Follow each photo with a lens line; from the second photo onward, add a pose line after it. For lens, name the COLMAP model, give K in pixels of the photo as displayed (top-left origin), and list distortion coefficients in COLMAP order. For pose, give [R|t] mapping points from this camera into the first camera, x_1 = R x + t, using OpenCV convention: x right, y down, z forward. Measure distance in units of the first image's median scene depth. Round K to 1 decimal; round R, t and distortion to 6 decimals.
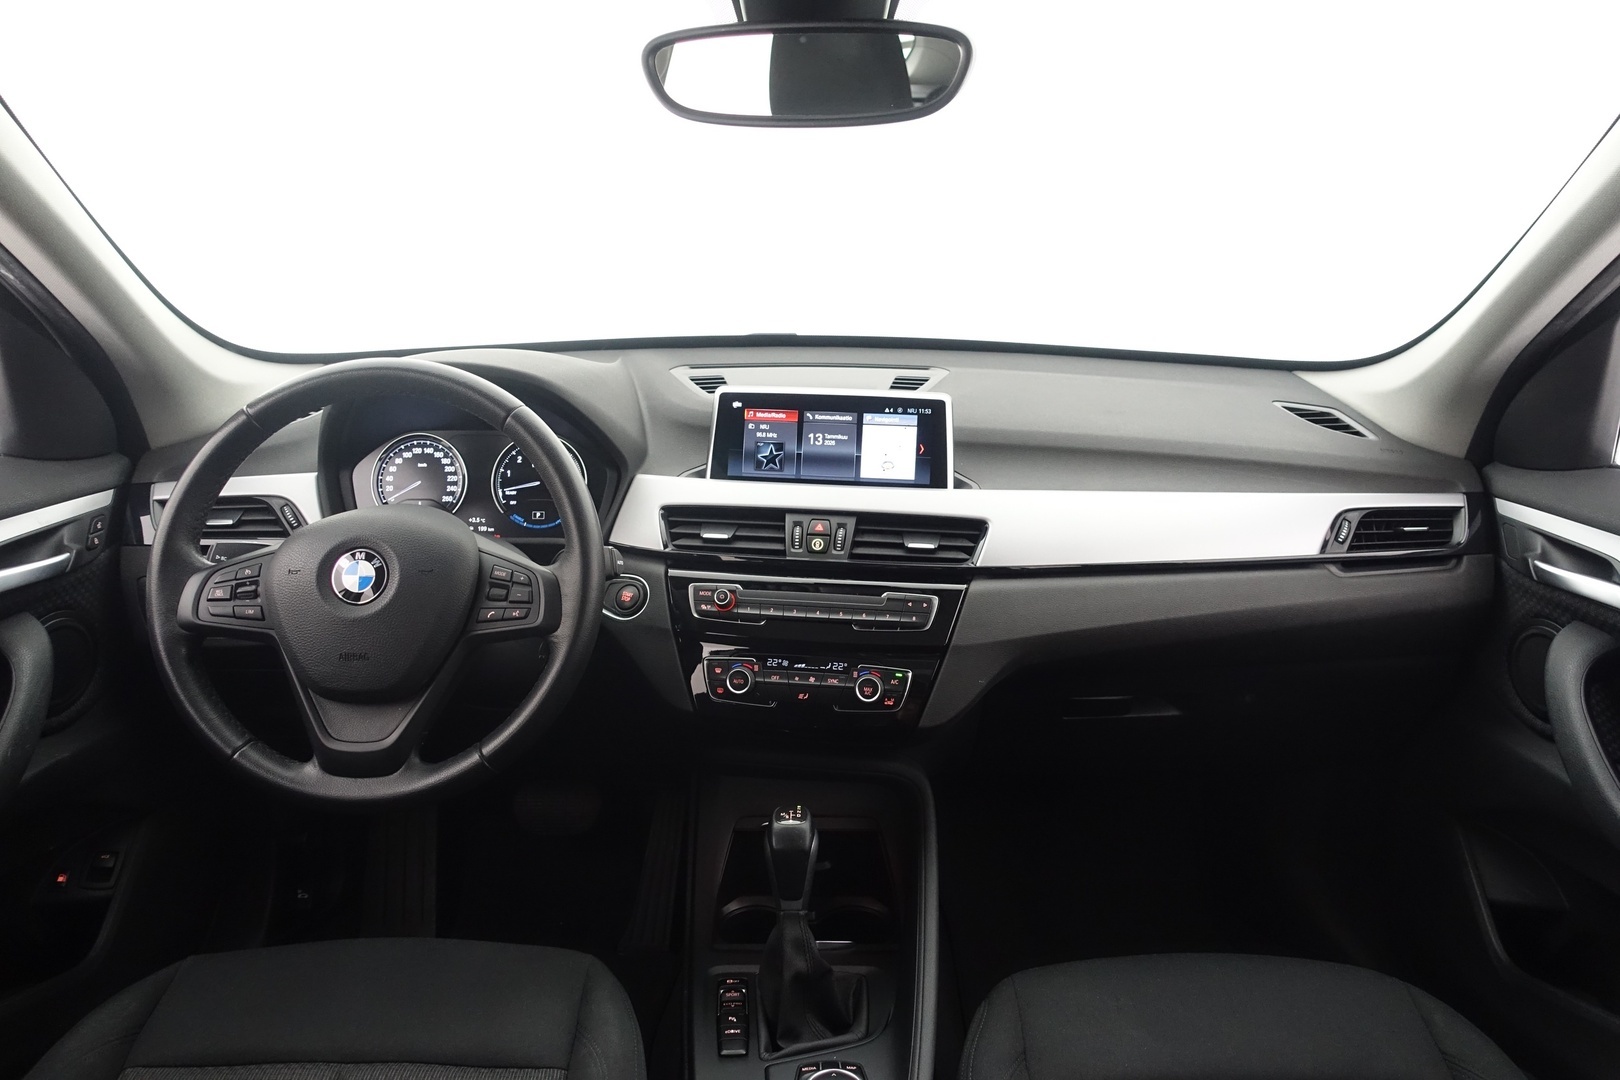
lens RADIAL K [[1108.4, 0, 812.8], [0, 1108.4, 519.4], [0, 0, 1]] dist [0.002829, 0.005119]
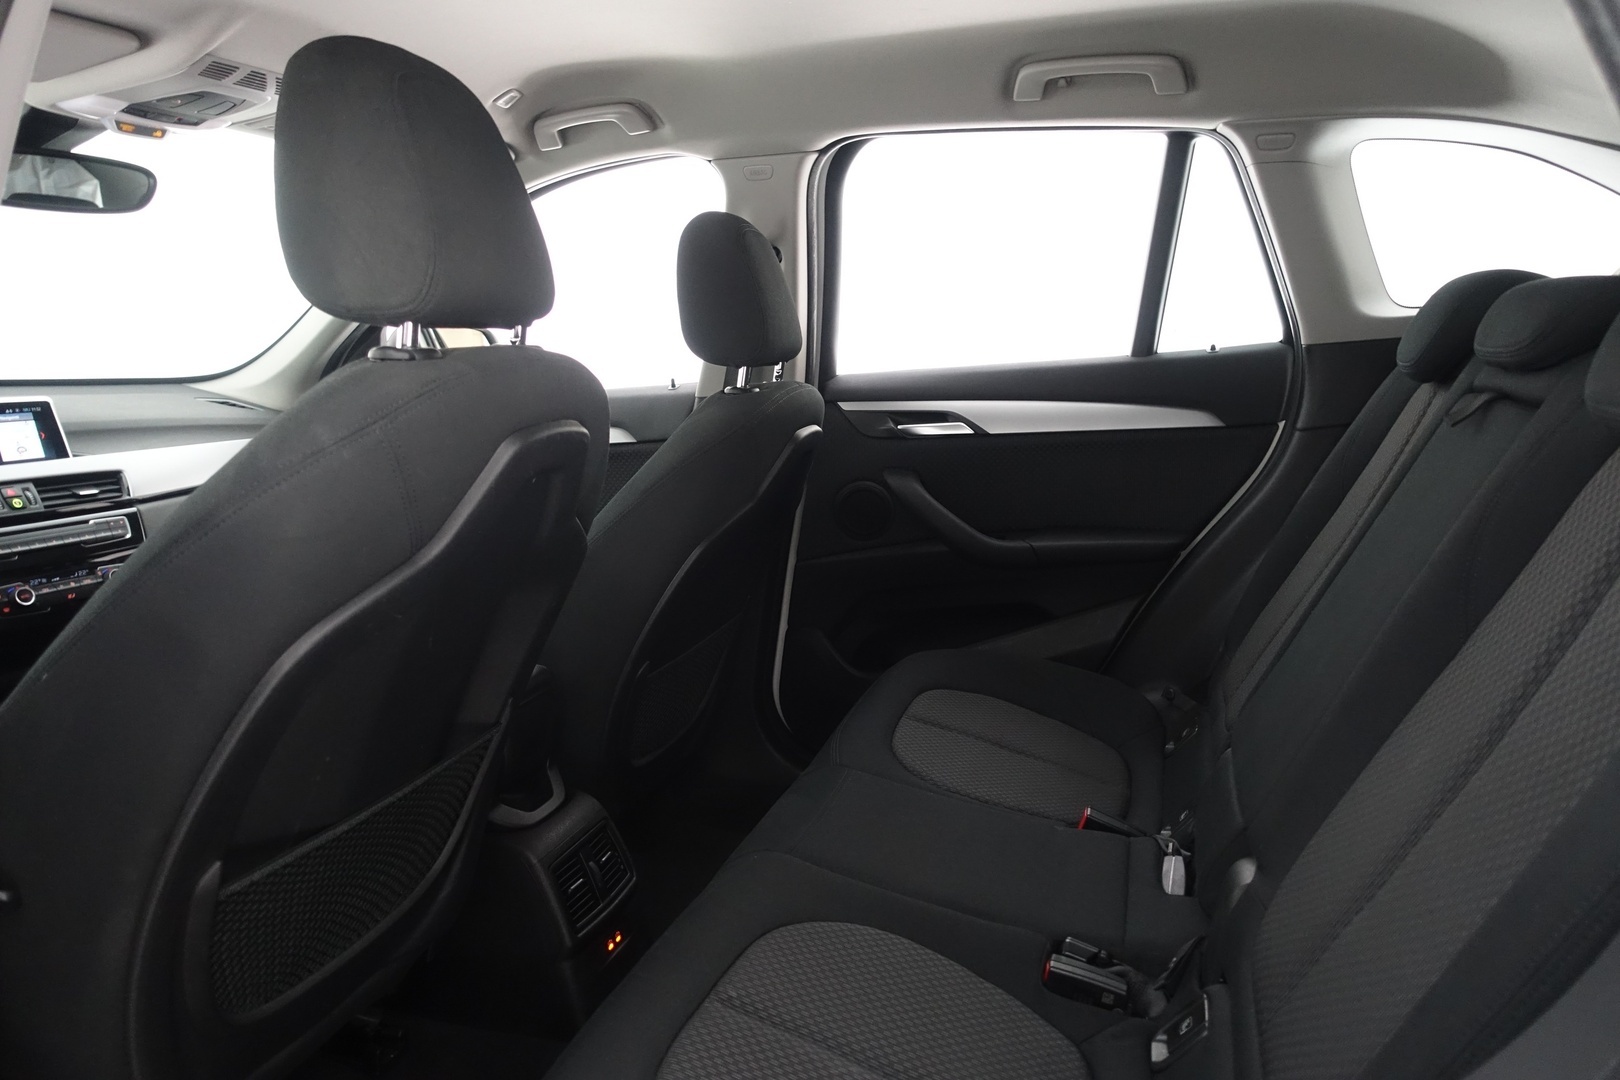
lens RADIAL K [[1108.4, 0, 812.8], [0, 1108.4, 519.4], [0, 0, 1]] dist [0.002829, 0.005119]
pose [[0.304160, -0.174586, 0.936486, -0.994901], [0.266718, 0.959352, 0.092222, 0.178492], [-0.914521, 0.221728, 0.338362, -0.369822]]
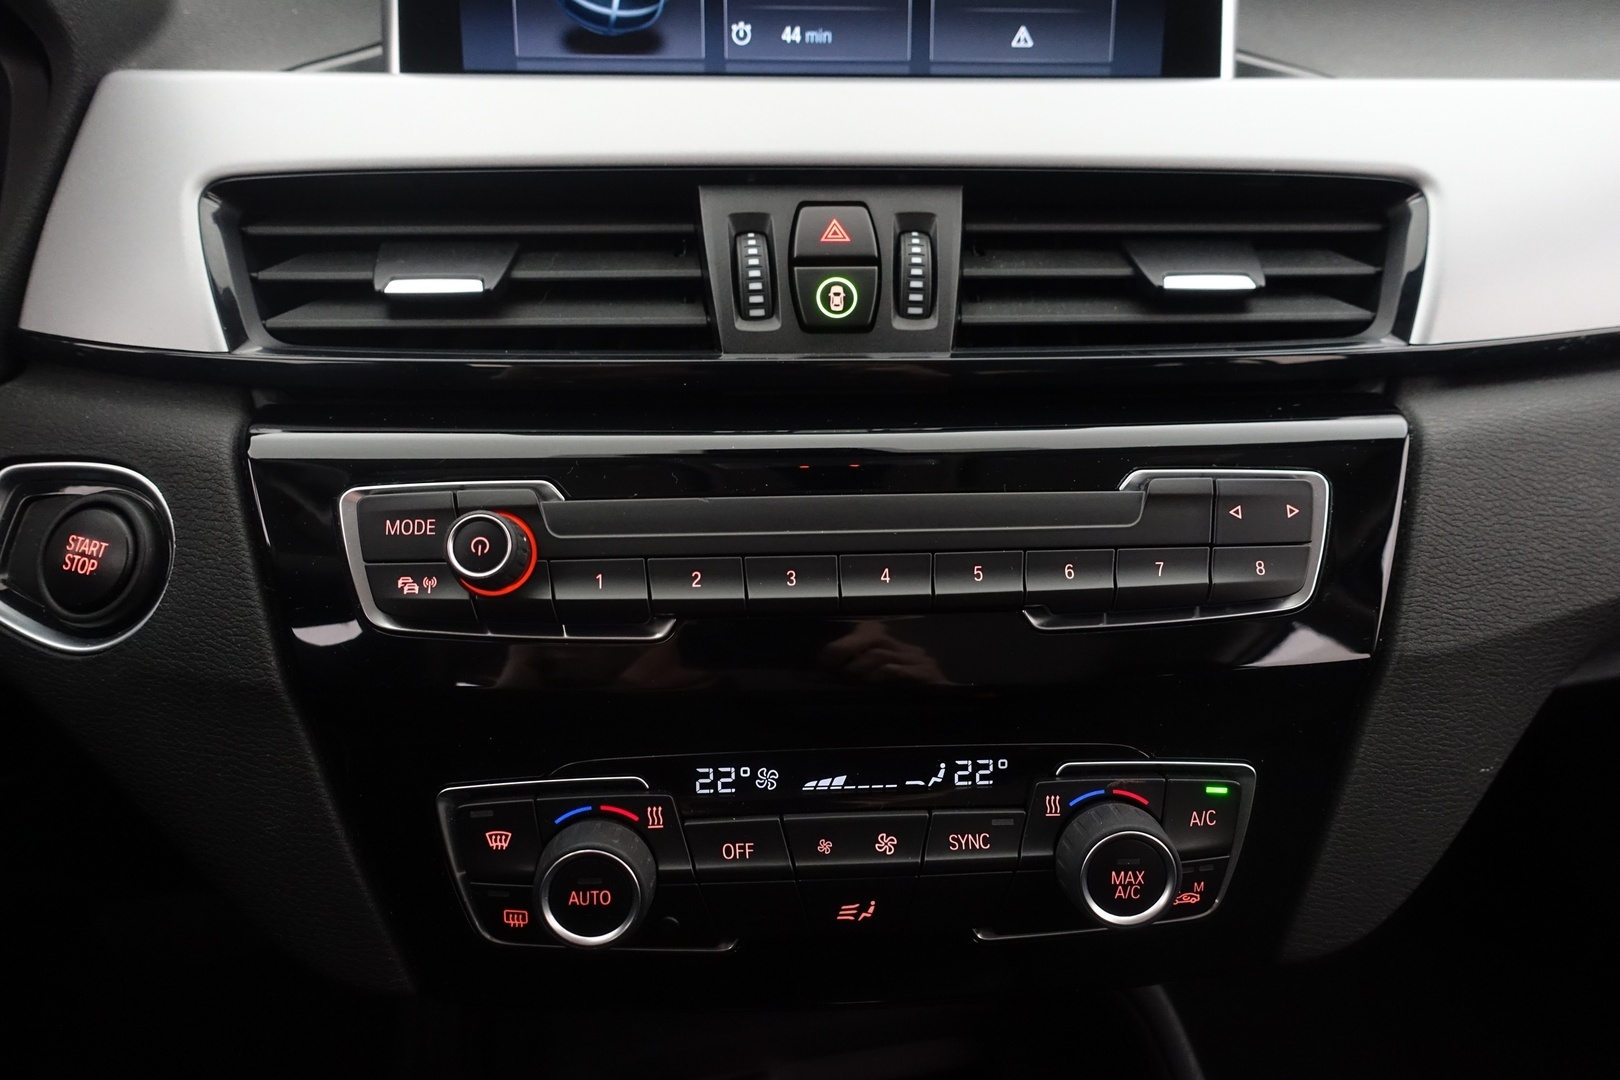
lens RADIAL K [[1108.4, 0, 812.8], [0, 1108.4, 519.4], [0, 0, 1]] dist [0.002829, 0.005119]
pose [[0.982510, -0.086272, 0.165019, -0.049456], [0.049455, 0.975269, 0.215416, 0.016795], [-0.179522, -0.203488, 0.962478, 0.737419]]
